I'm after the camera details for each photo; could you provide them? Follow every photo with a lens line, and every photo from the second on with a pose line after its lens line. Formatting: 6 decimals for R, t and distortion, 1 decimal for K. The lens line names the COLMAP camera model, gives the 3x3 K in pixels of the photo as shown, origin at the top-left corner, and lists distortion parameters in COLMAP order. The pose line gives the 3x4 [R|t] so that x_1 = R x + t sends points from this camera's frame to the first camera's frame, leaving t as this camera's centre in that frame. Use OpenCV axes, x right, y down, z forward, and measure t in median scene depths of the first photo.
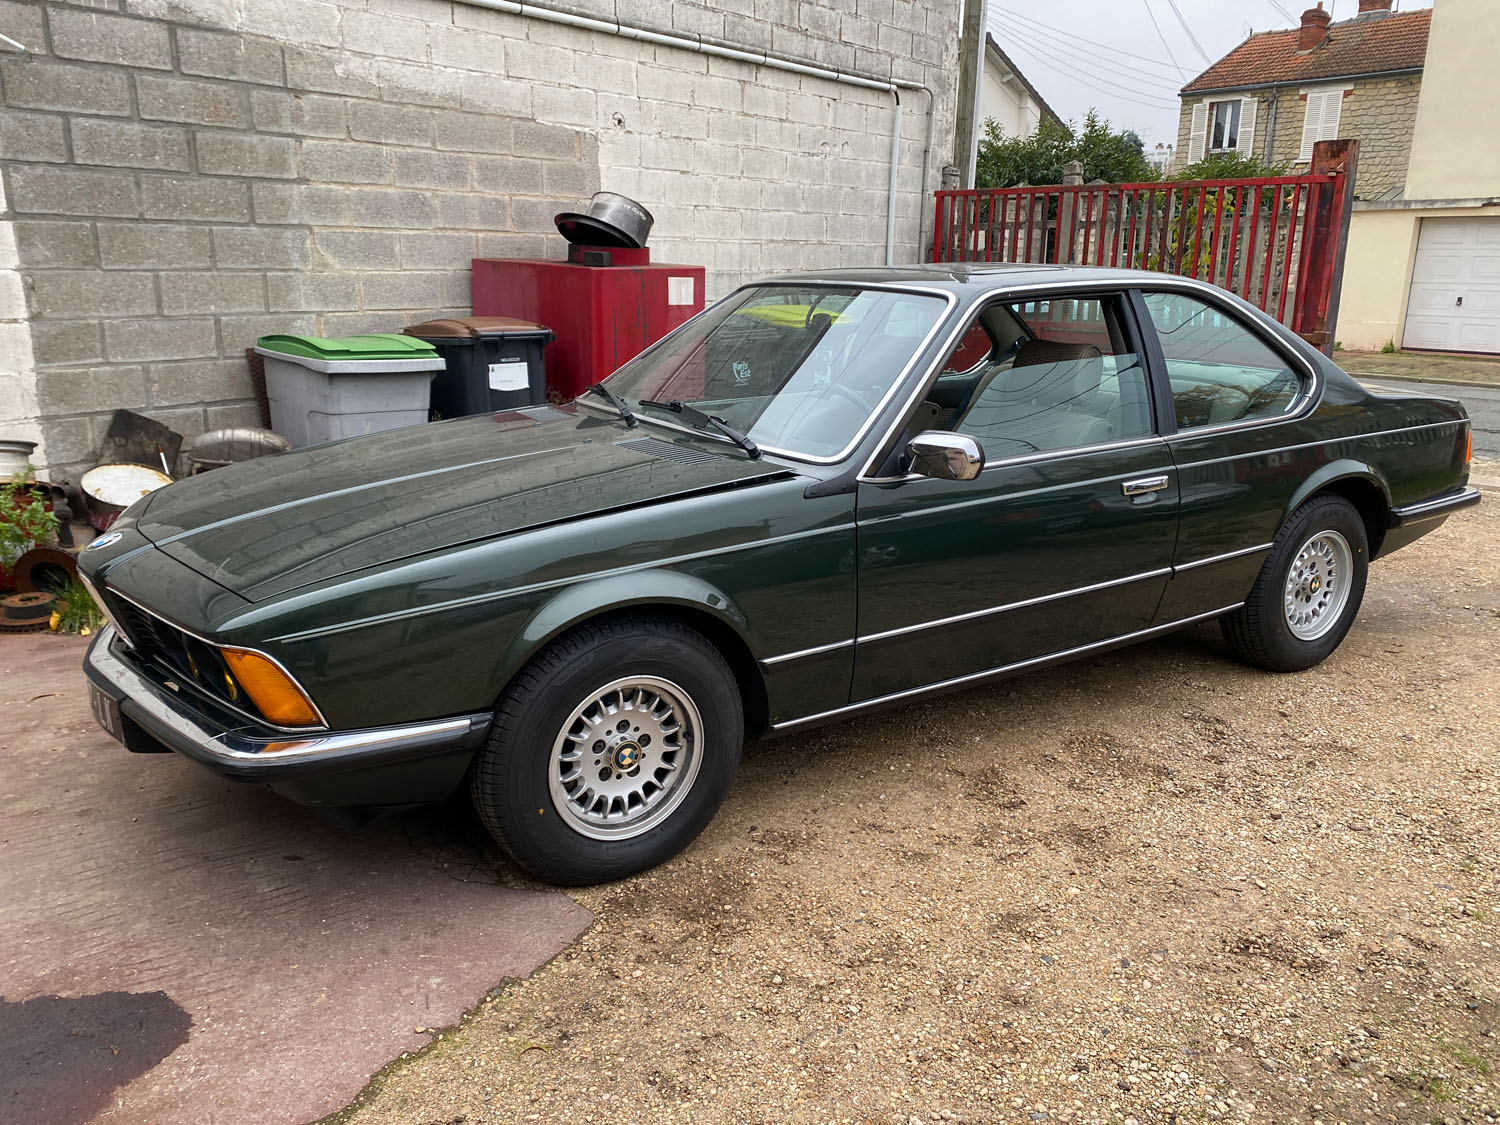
lens RADIAL K [[1164.0, 0, 745.6], [0, 1164.0, 562.8], [0, 0, 1]] dist [0.011604, 0.002624]
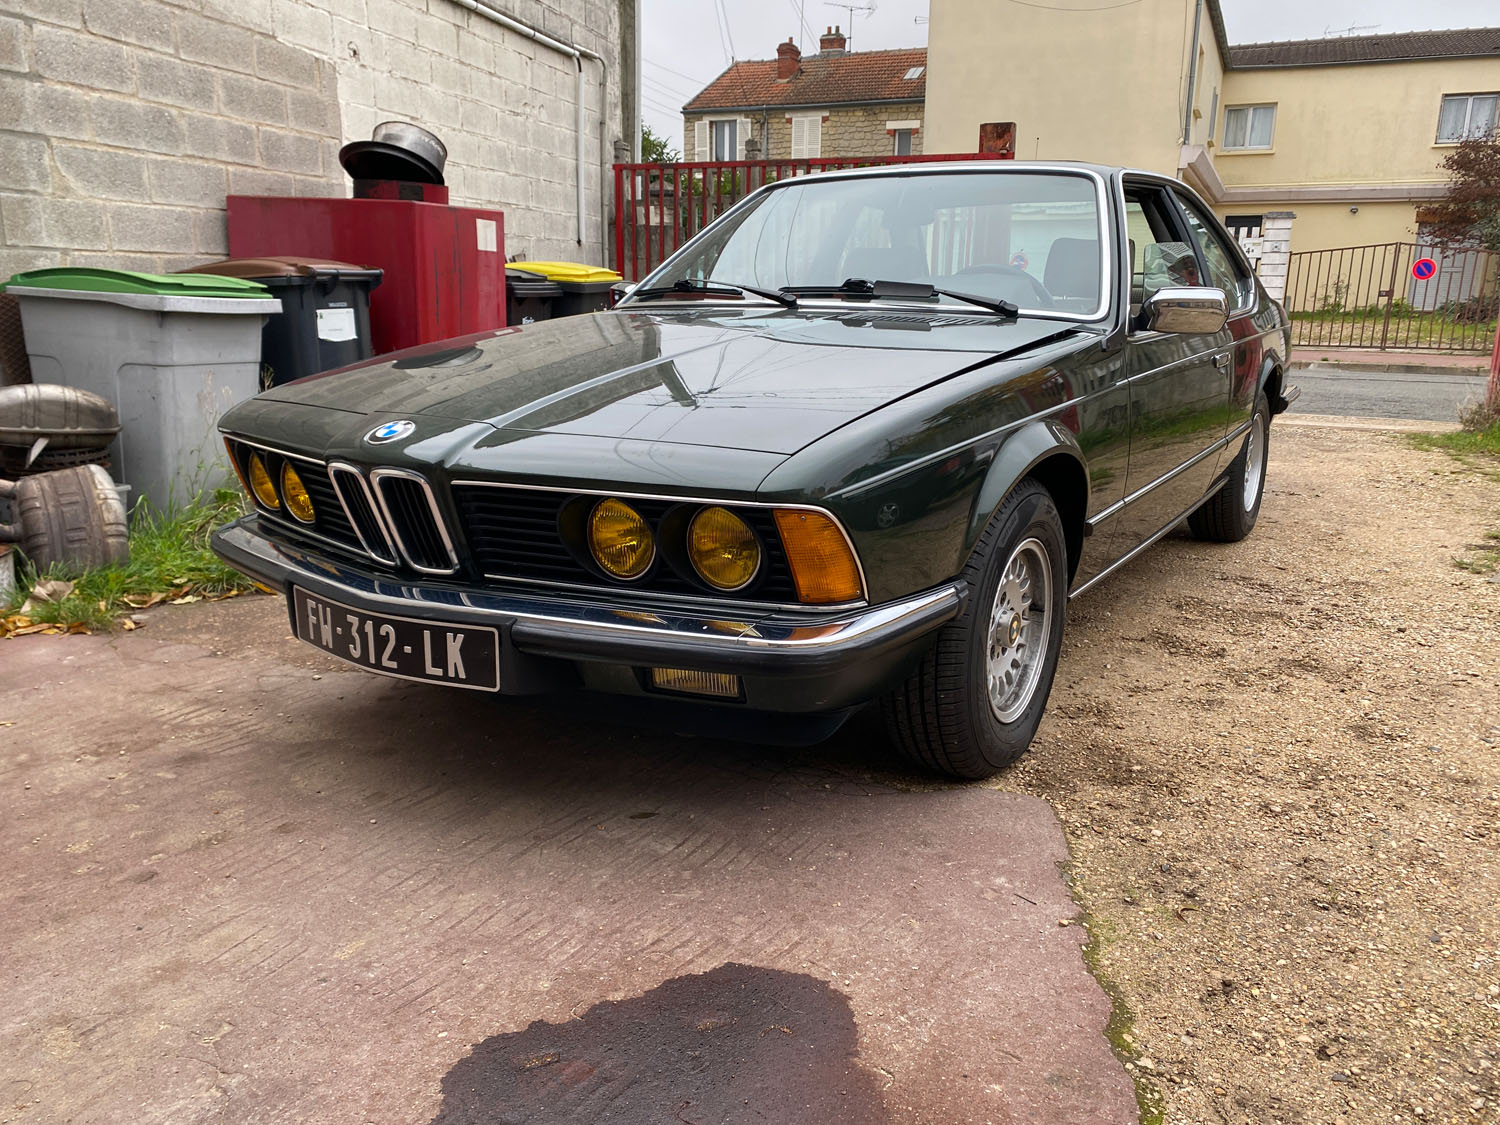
lens RADIAL K [[1164.0, 0, 745.6], [0, 1164.0, 562.8], [0, 0, 1]] dist [0.011604, 0.002624]
pose [[0.907981, -0.100768, 0.406714, -0.270123], [0.106845, 0.994245, 0.007806, 0.034230], [-0.405160, 0.036368, 0.913522, 0.098363]]
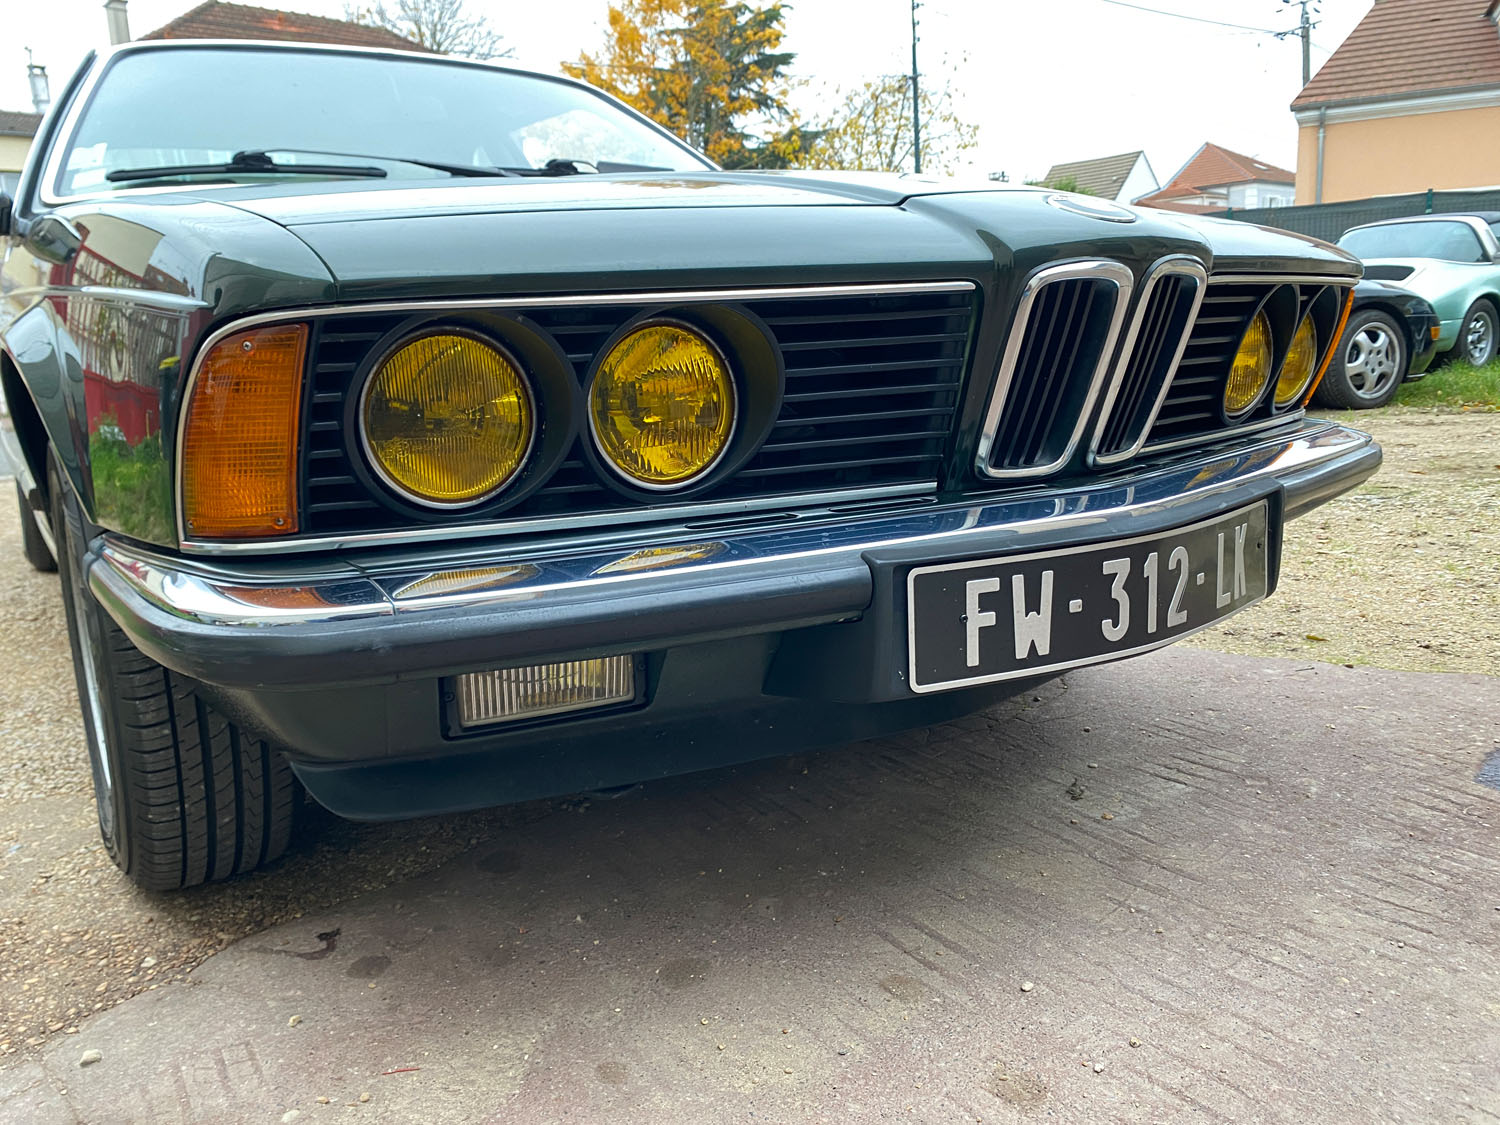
lens RADIAL K [[1145.9, 0, 750.0], [0, 1145.9, 562.5], [0, 0, 1]] dist [0.014969, -0.006751]
pose [[-0.029225, -0.190097, 0.981330, -0.395080], [0.300527, 0.934656, 0.190005, -0.005518], [-0.953326, 0.300469, 0.029814, 0.470294]]
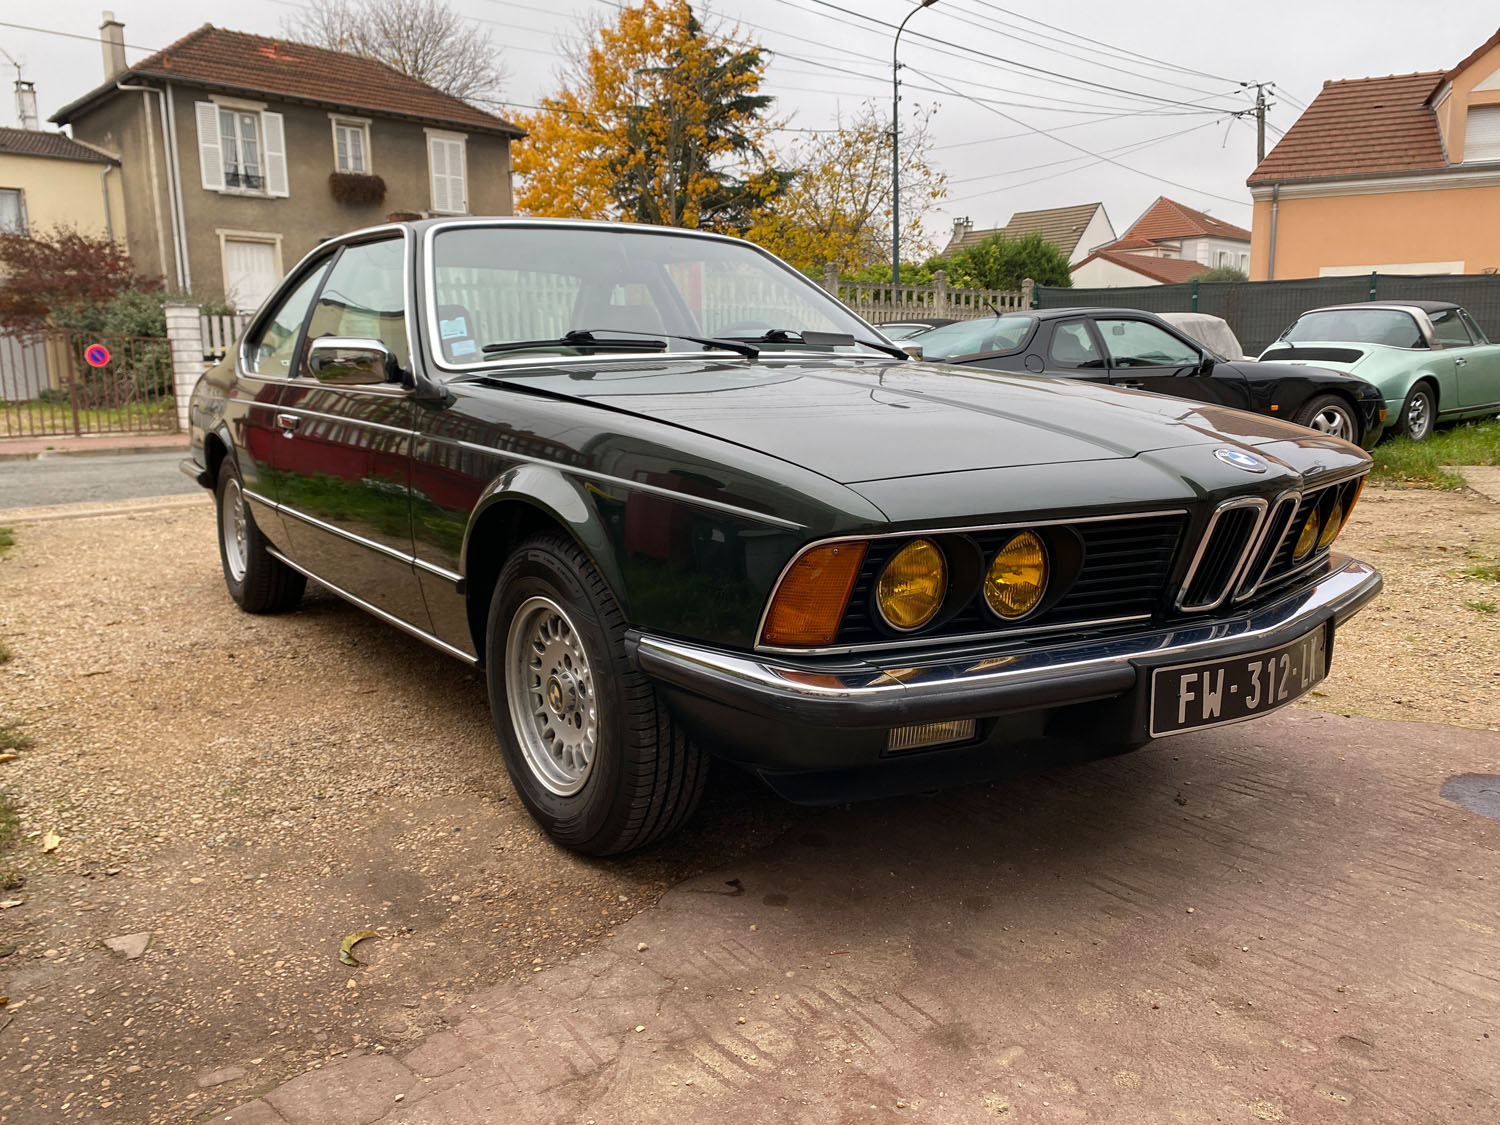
lens RADIAL K [[1164.0, 0, 745.6], [0, 1164.0, 562.8], [0, 0, 1]] dist [0.011604, 0.002624]
pose [[-0.074789, -0.173723, 0.981950, -0.507502], [0.270383, 0.944288, 0.187654, -0.070905], [-0.959844, 0.279537, -0.023651, 0.546275]]
